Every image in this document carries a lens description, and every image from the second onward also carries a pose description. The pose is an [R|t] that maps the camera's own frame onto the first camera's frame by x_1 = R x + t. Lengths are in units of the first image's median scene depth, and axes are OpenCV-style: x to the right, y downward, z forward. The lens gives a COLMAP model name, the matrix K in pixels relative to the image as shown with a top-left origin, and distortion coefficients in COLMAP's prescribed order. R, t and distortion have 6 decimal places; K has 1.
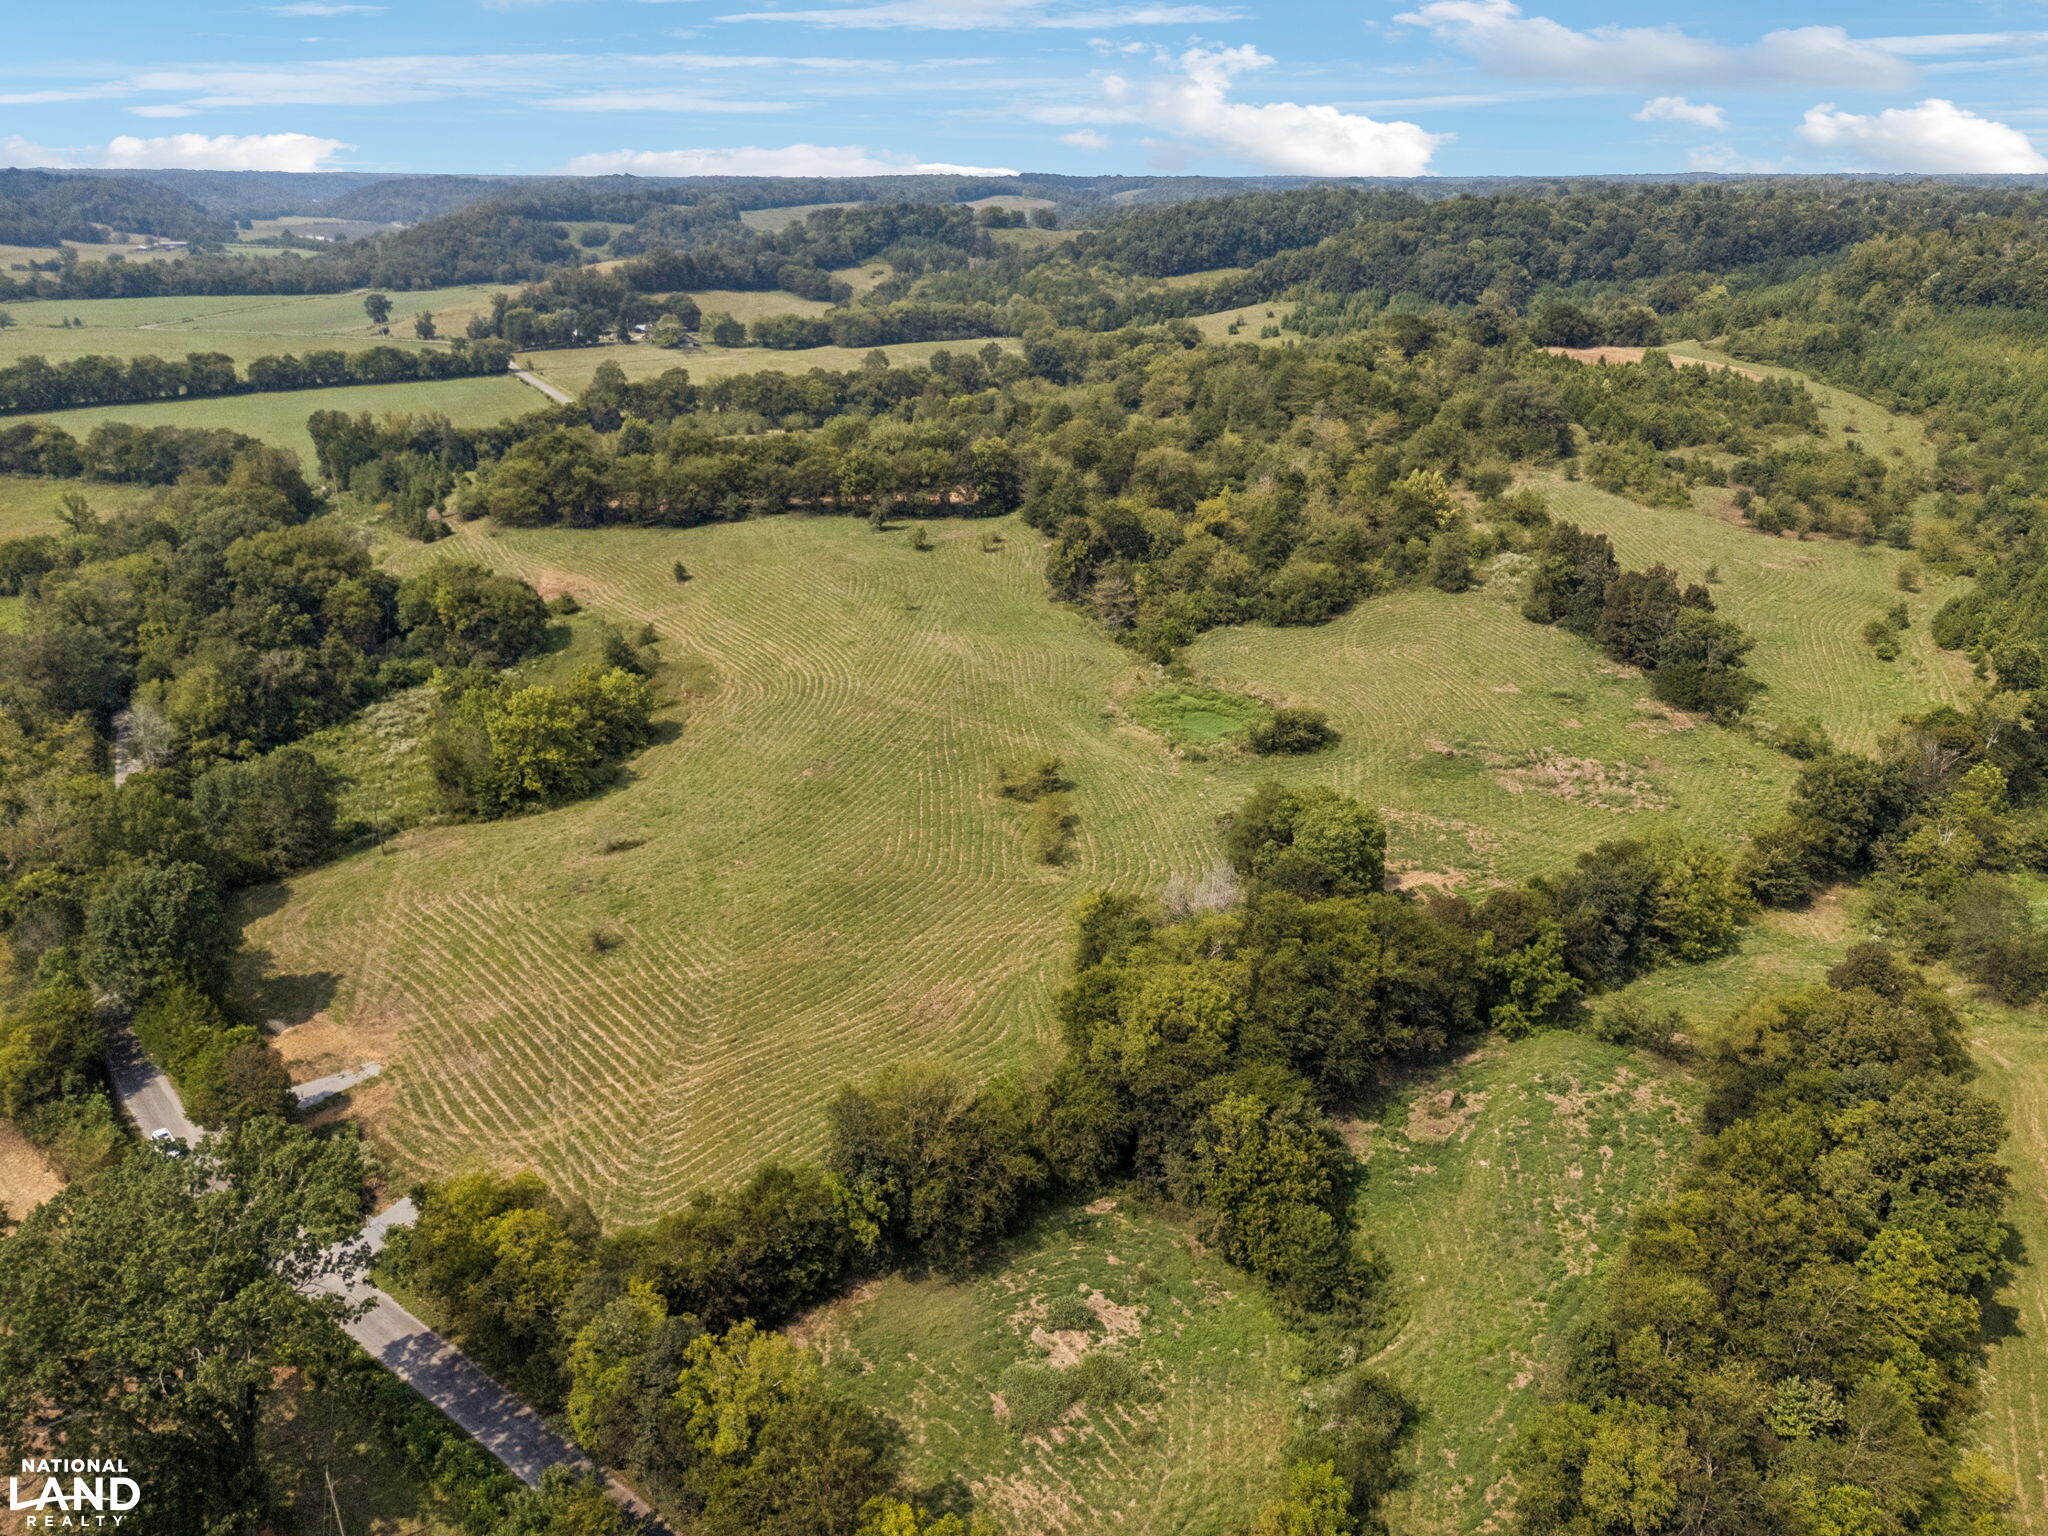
lens RADIAL K [[1433.7, 0, 1069.4], [0, 1433.7, 734.9], [0, 0, 1]] dist [0.059246, -0.029645]
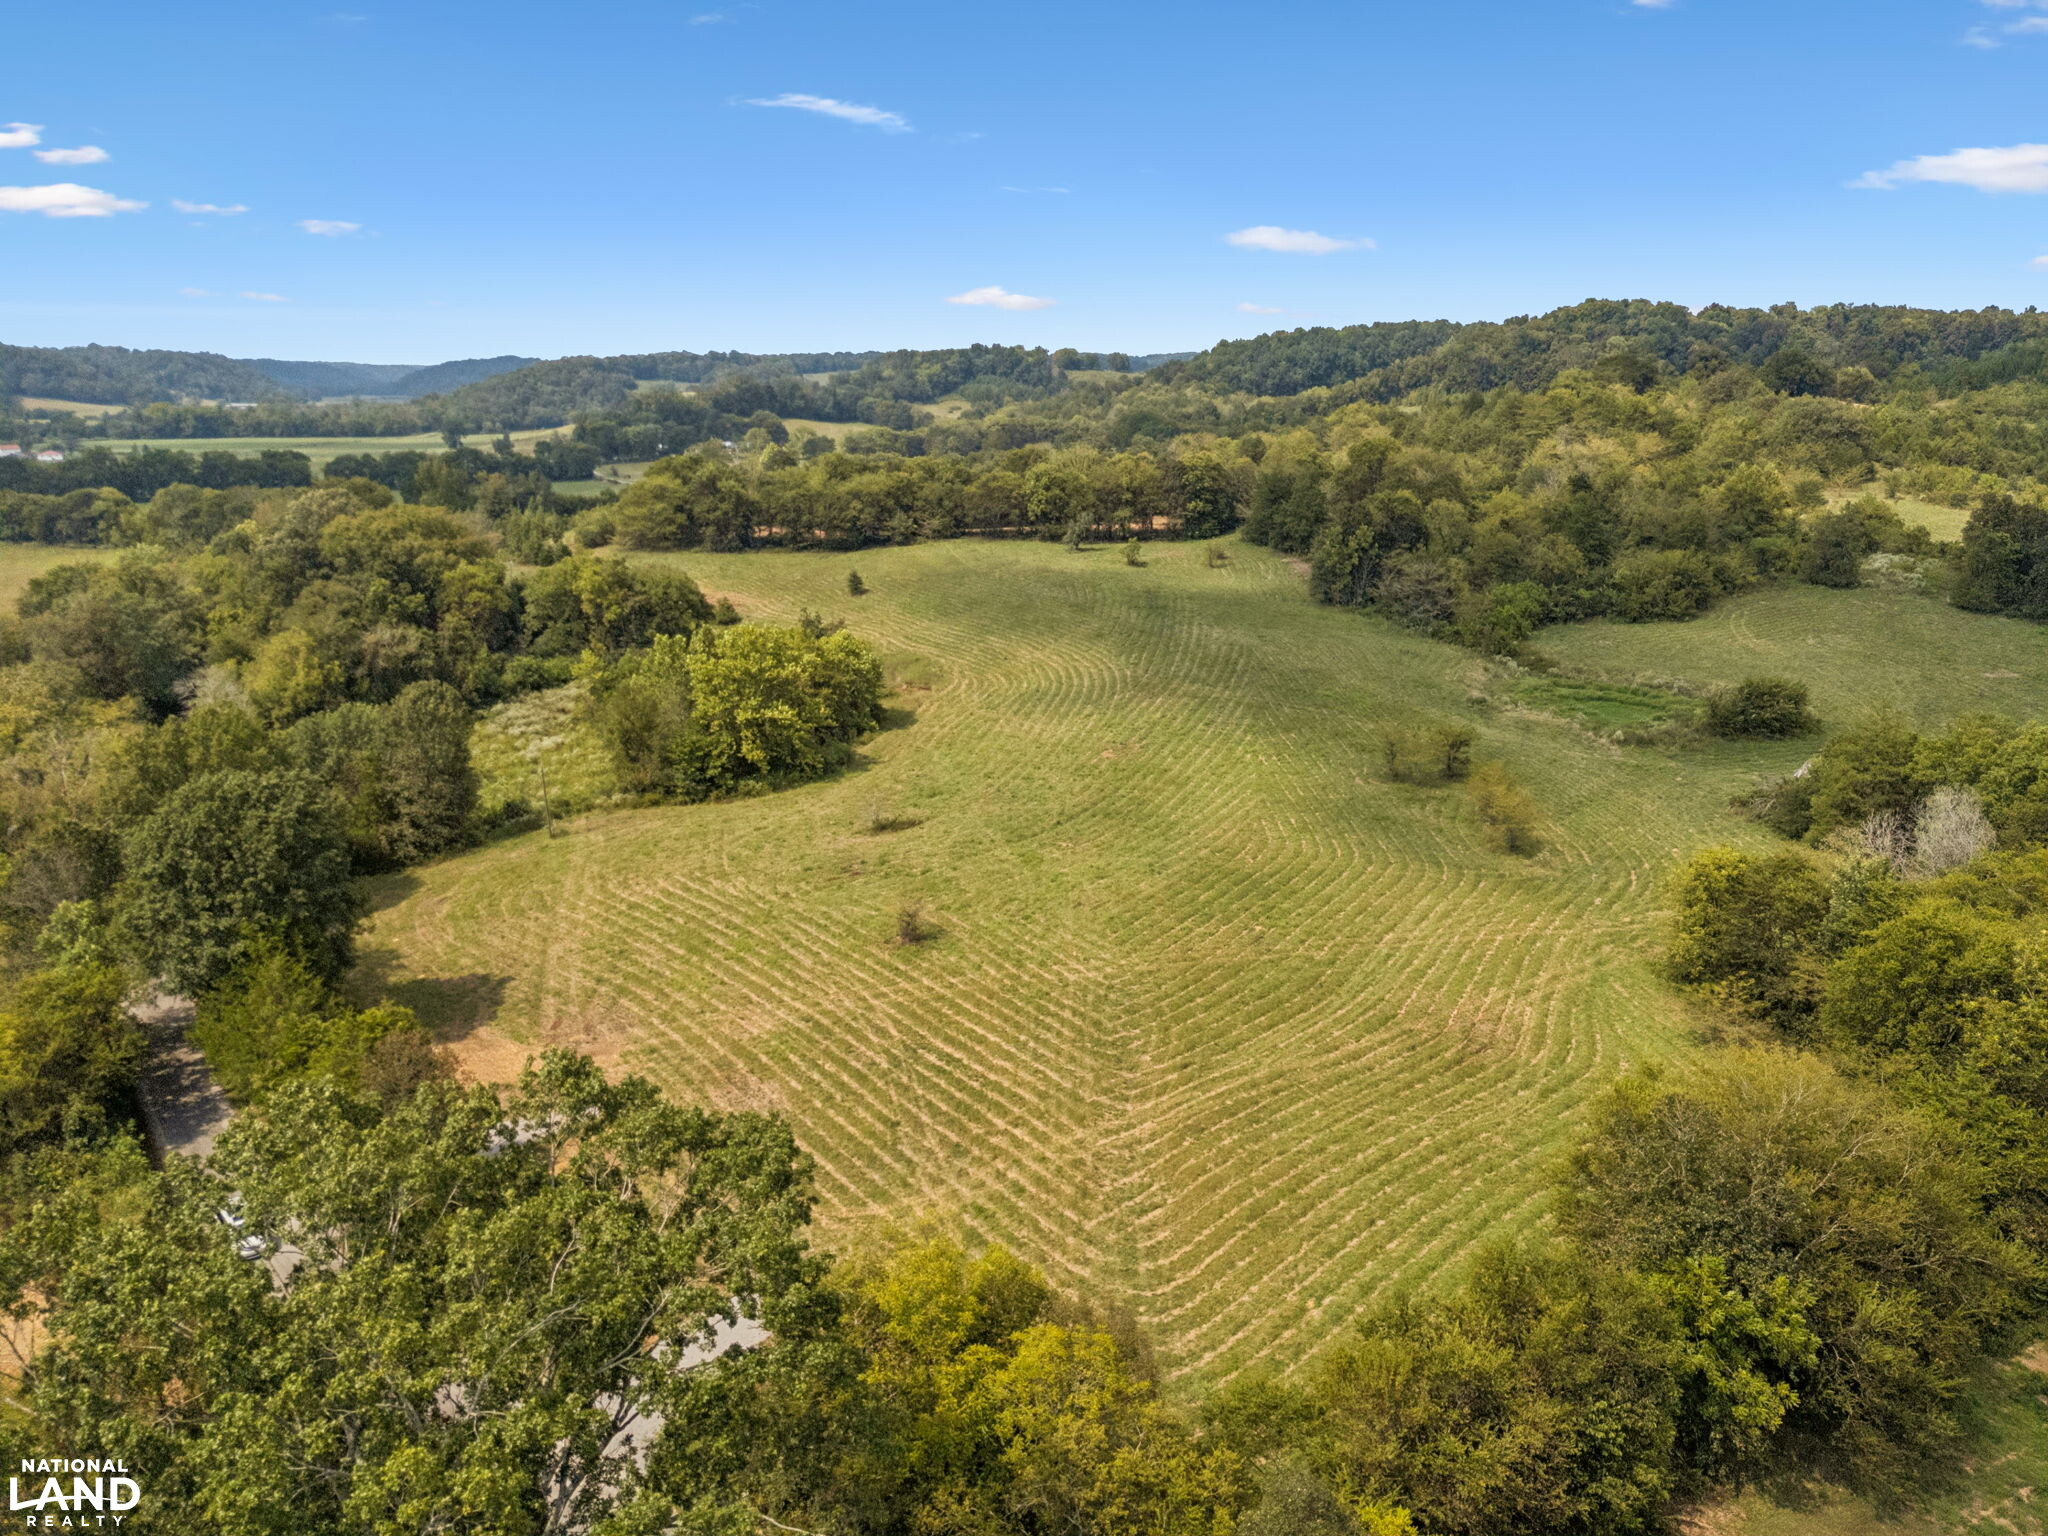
lens RADIAL K [[1433.7, 0, 1069.4], [0, 1433.7, 734.9], [0, 0, 1]] dist [0.059246, -0.029645]
pose [[0.999856, -0.003302, -0.016660, -0.179579], [0.001198, 0.992183, -0.124789, 0.100517], [0.016941, 0.124751, 0.992043, 0.265263]]
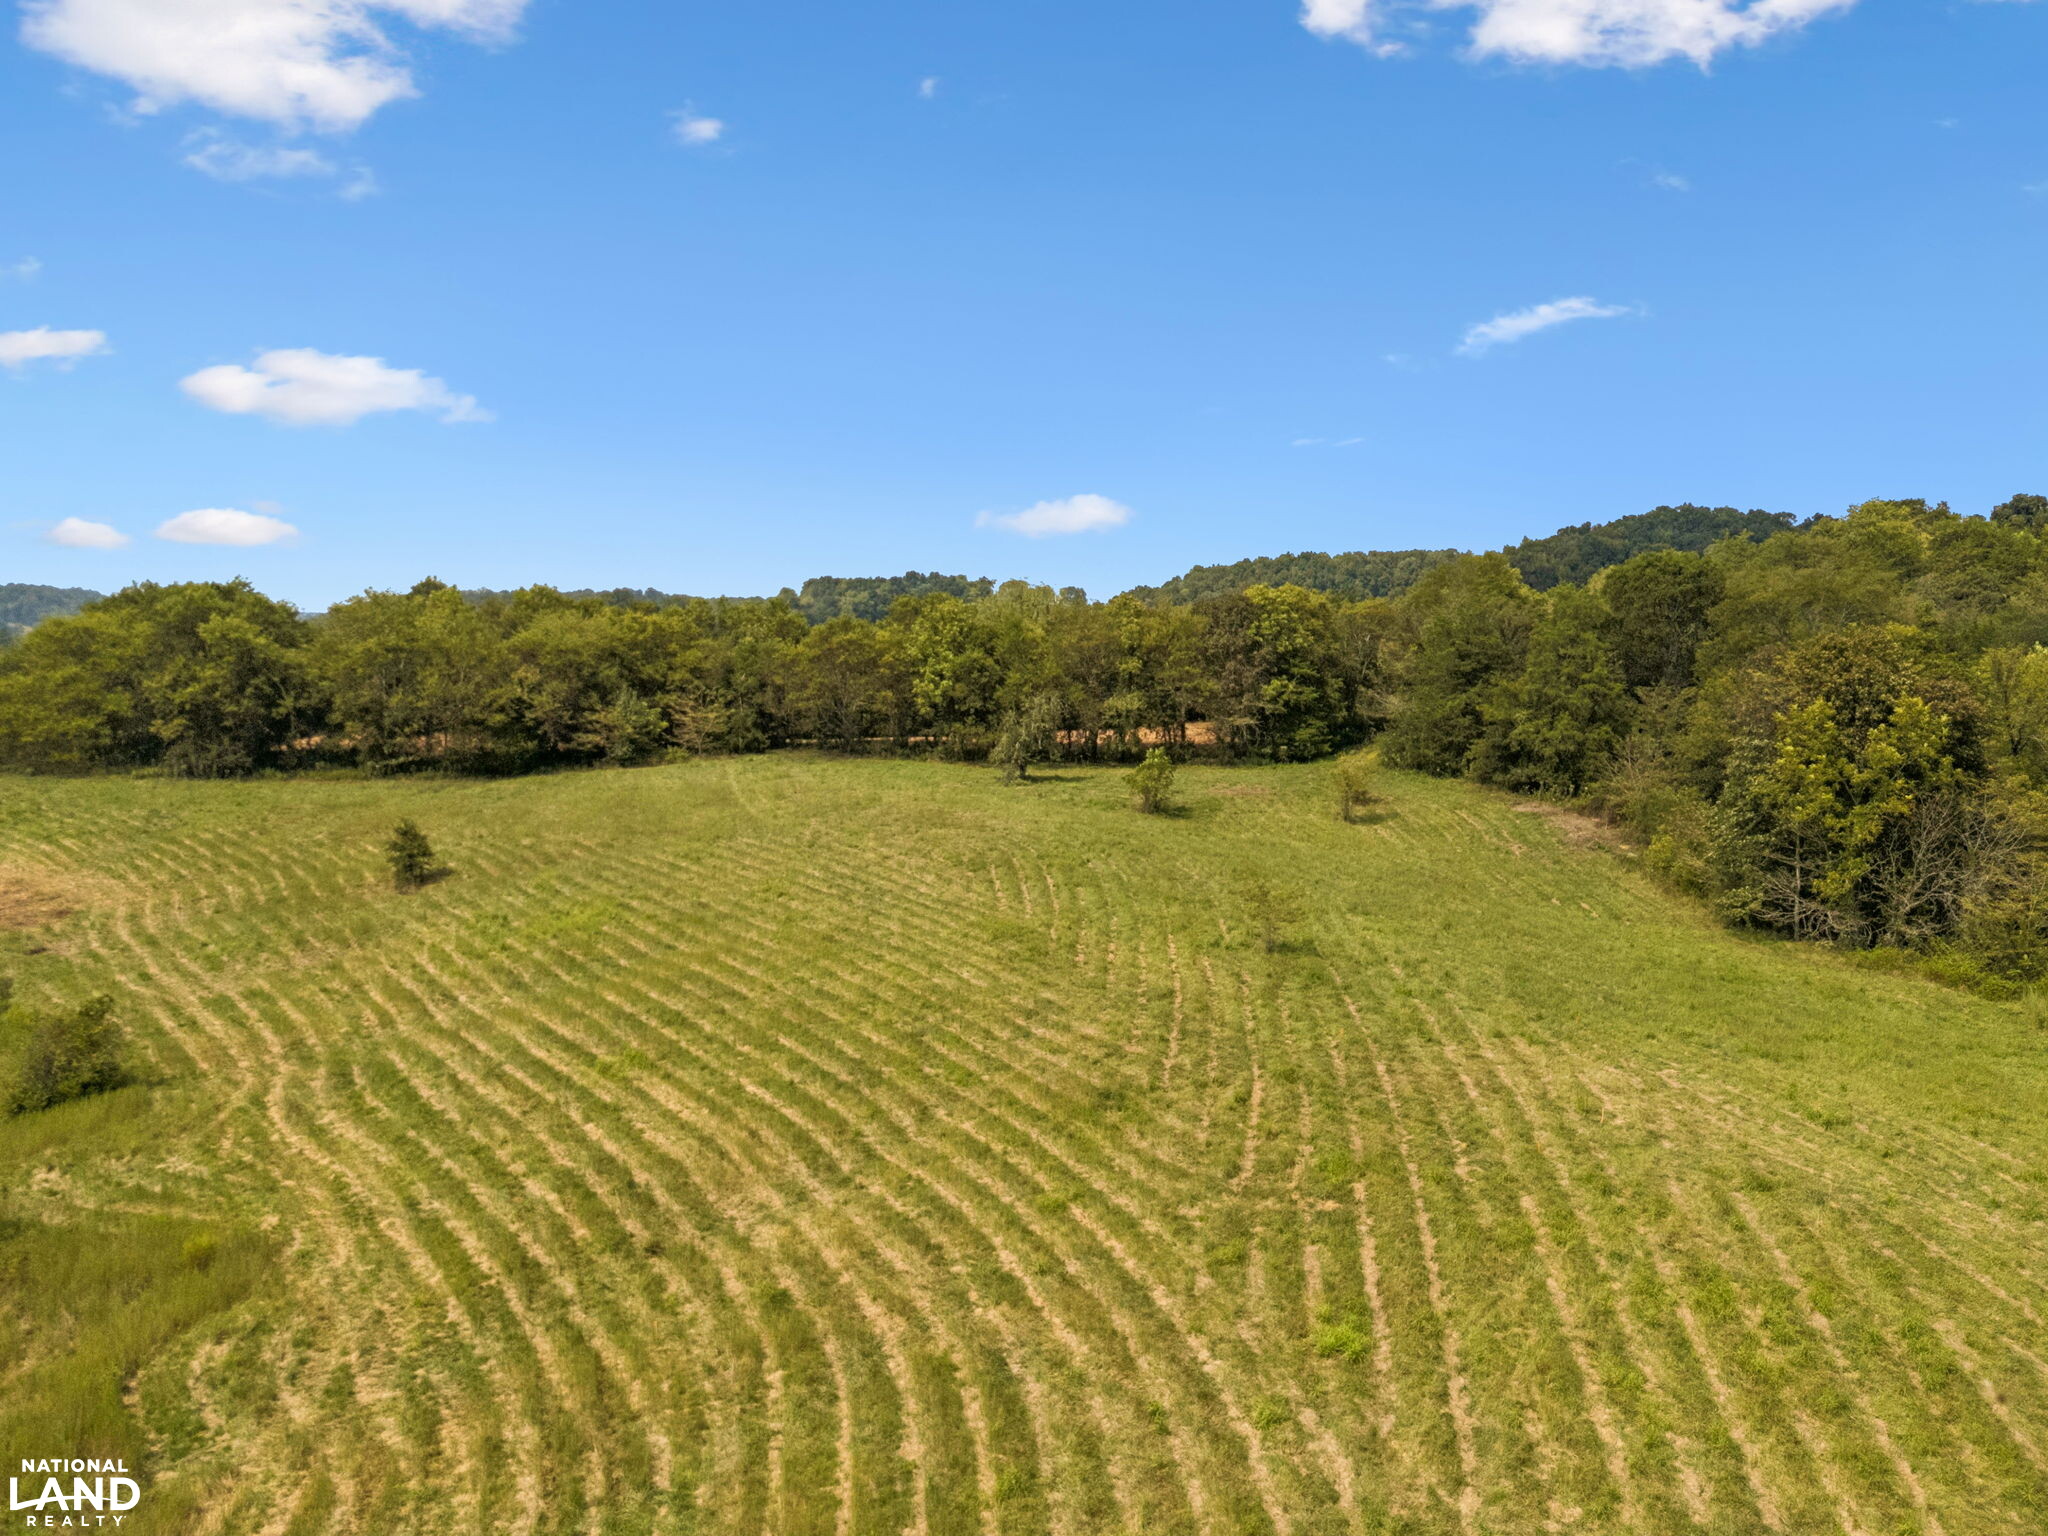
lens RADIAL K [[1462.4, 0, 1031.7], [0, 1462.4, 771.5], [0, 0, 1]] dist [0.070361, -0.047810]
pose [[0.999960, 0.006337, -0.006269, -0.185859], [-0.007824, 0.960933, -0.276669, -0.060883], [0.004271, 0.276707, 0.960945, 0.936203]]
